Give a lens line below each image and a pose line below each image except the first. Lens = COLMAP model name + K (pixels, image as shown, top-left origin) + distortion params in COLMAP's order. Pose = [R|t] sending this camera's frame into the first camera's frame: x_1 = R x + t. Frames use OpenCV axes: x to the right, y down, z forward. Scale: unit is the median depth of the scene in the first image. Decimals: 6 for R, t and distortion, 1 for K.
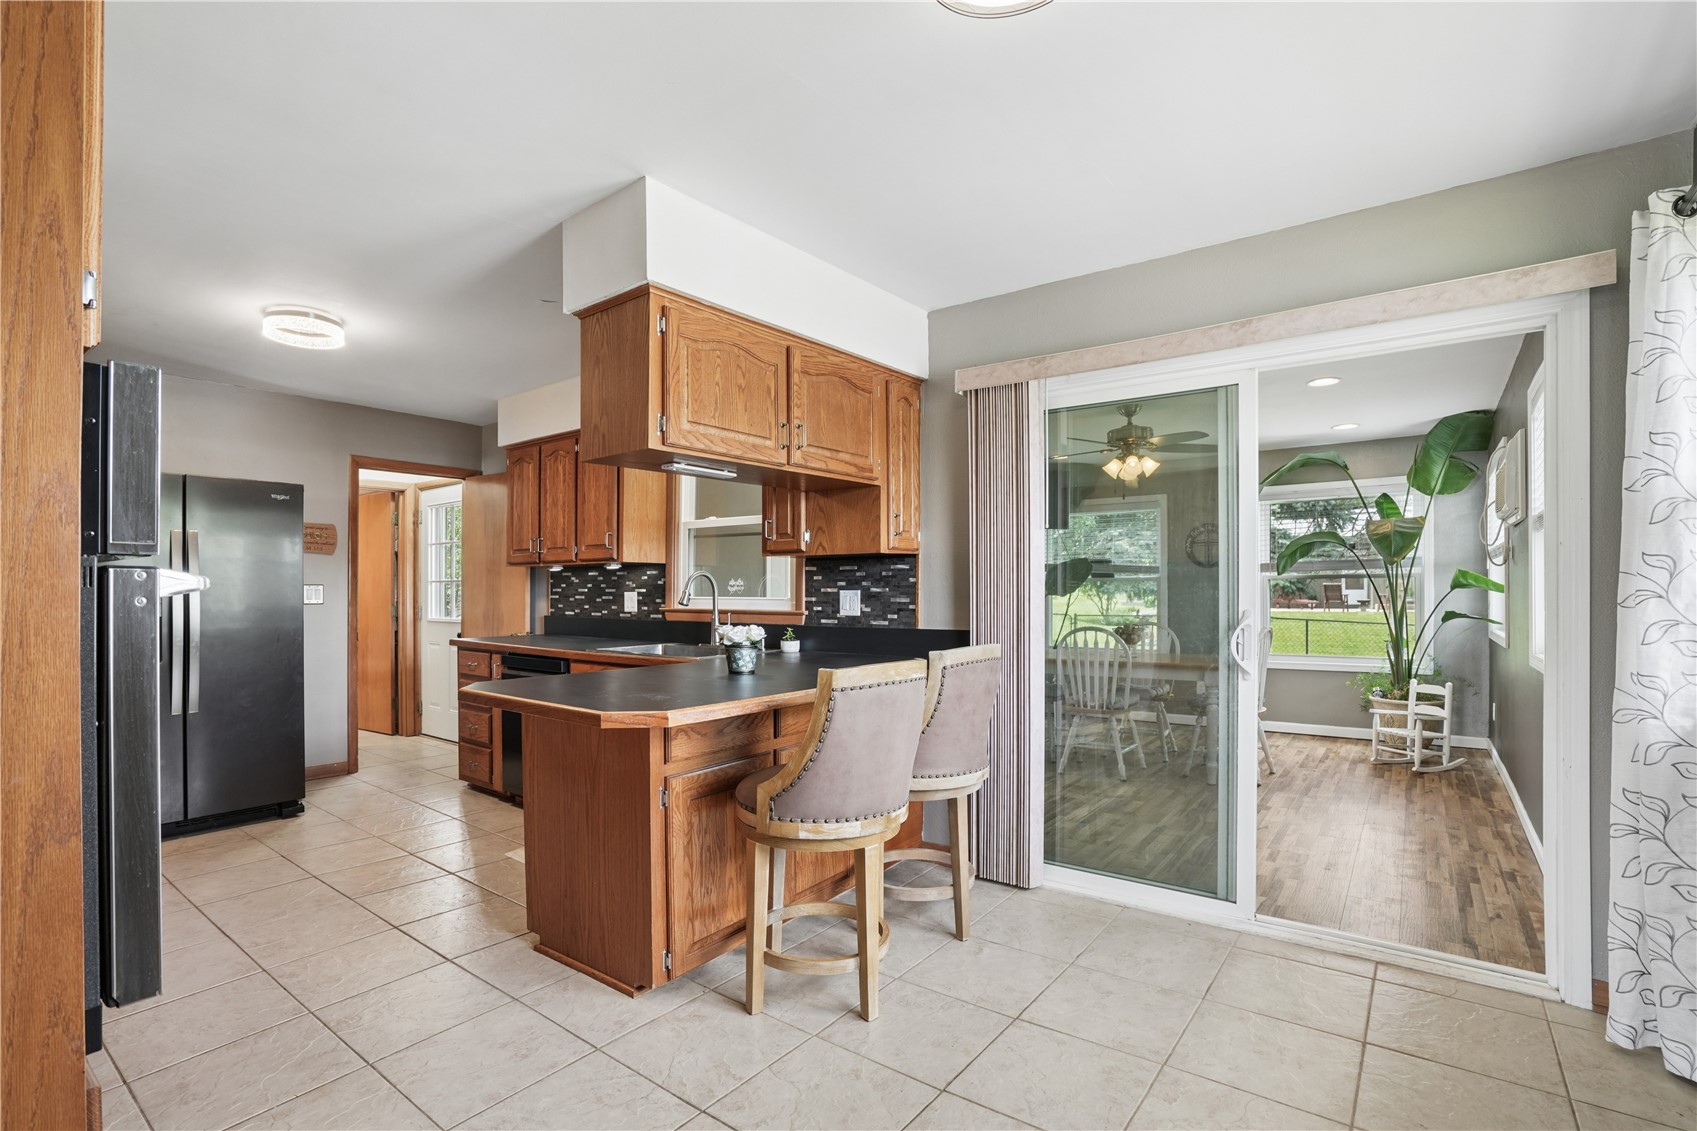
lens RADIAL K [[793.5, 0, 849.6], [0, 793.5, 580.3], [0, 0, 1]] dist [-0.040590, 0.010740]
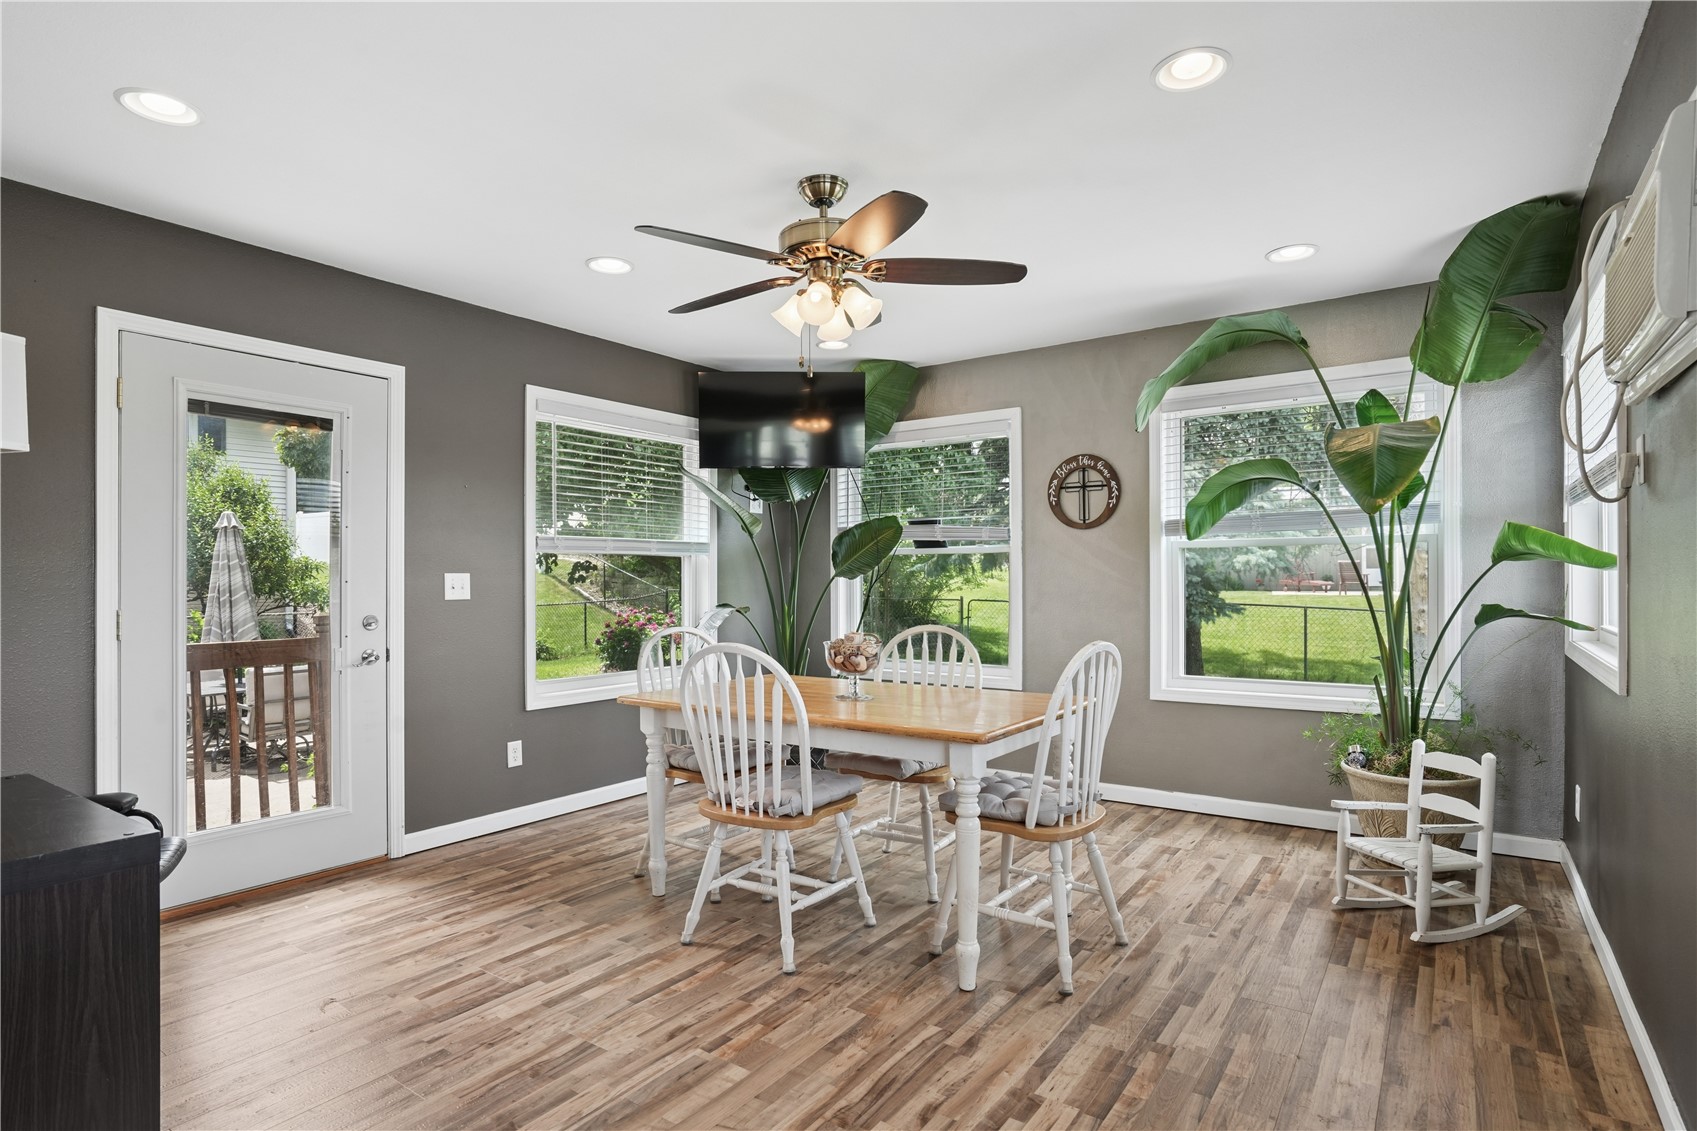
lens RADIAL K [[874.6, 0, 846.2], [0, 874.6, 566.2], [0, 0, 1]] dist [-0.018419, 0.002234]
pose [[0.999834, -0.002675, 0.017997, 0.330724], [0.002559, 0.999976, 0.006456, 0.009078], [-0.018014, -0.006409, 0.999817, 0.428487]]
